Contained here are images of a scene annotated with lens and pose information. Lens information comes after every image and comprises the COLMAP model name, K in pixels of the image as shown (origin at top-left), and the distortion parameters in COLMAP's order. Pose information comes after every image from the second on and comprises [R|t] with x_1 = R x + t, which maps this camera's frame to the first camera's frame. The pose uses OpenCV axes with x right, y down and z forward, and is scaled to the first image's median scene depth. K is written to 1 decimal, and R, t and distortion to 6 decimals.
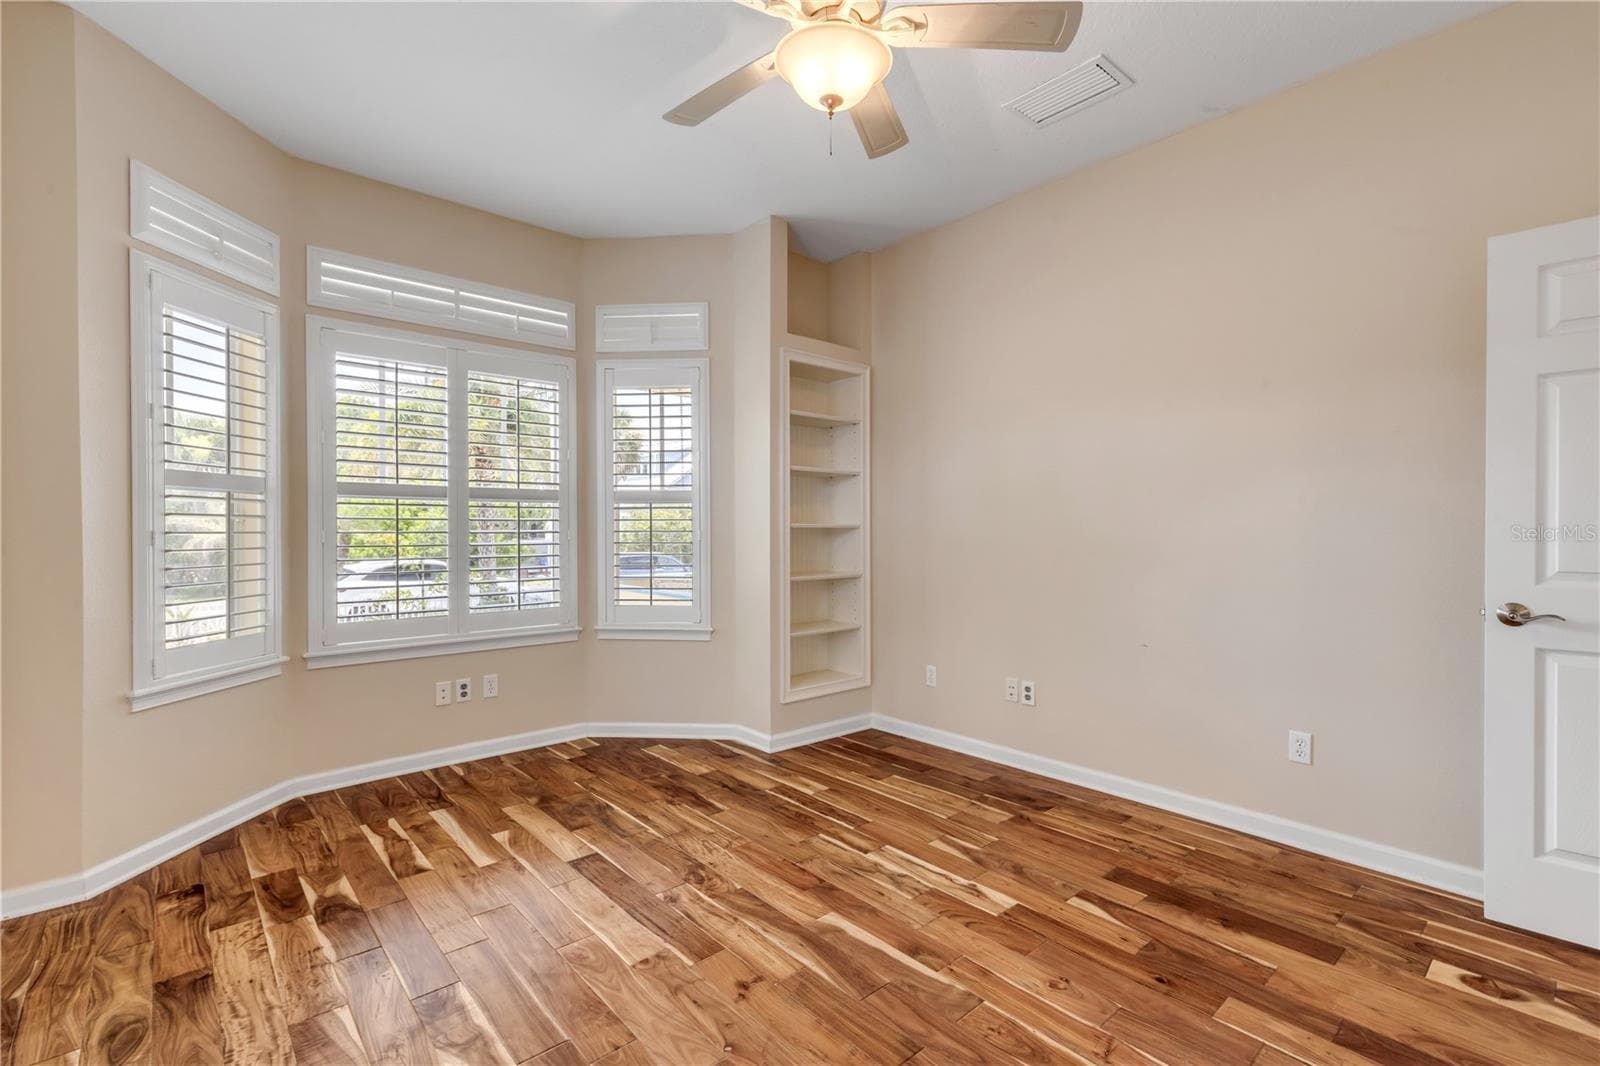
lens RADIAL K [[730.2, 0, 795.0], [0, 730.2, 533.9], [0, 0, 1]] dist [0.003811, -0.000331]
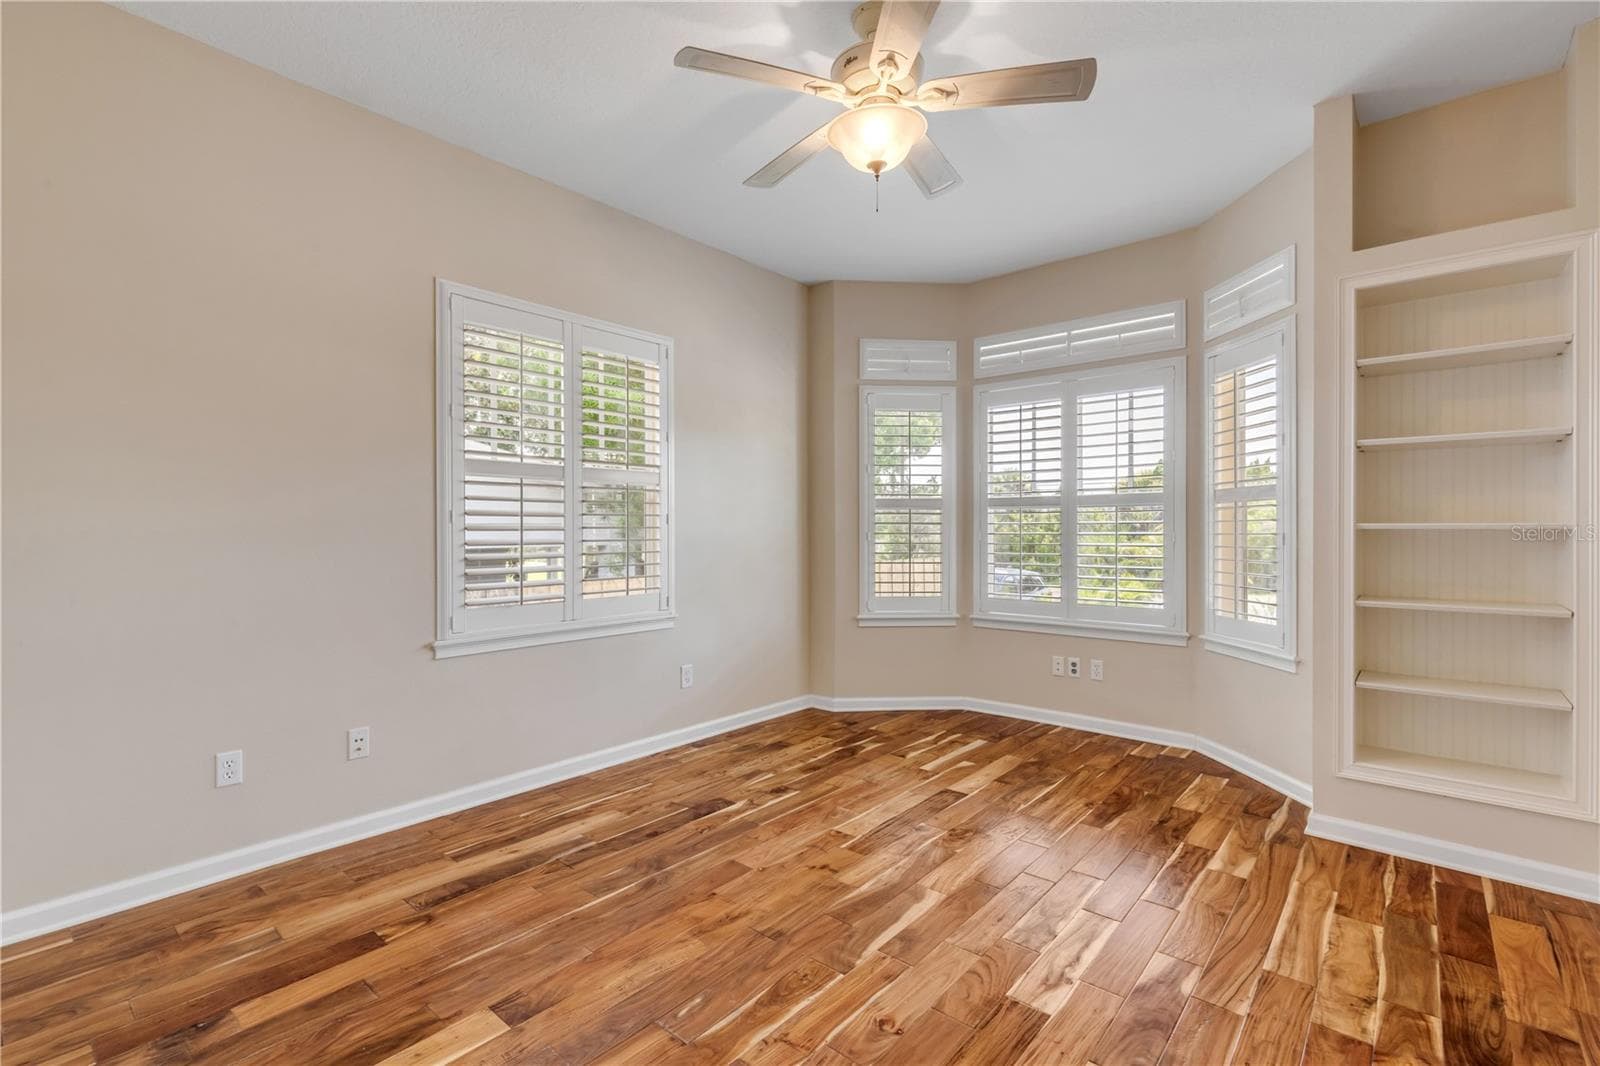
lens RADIAL K [[730.2, 0, 795.0], [0, 730.2, 533.9], [0, 0, 1]] dist [0.003811, -0.000331]
pose [[0.119761, 0.002631, -0.992799, 0.777448], [-0.009306, 0.999956, 0.001528, 0.000299], [0.992759, 0.009056, 0.119781, 0.479921]]
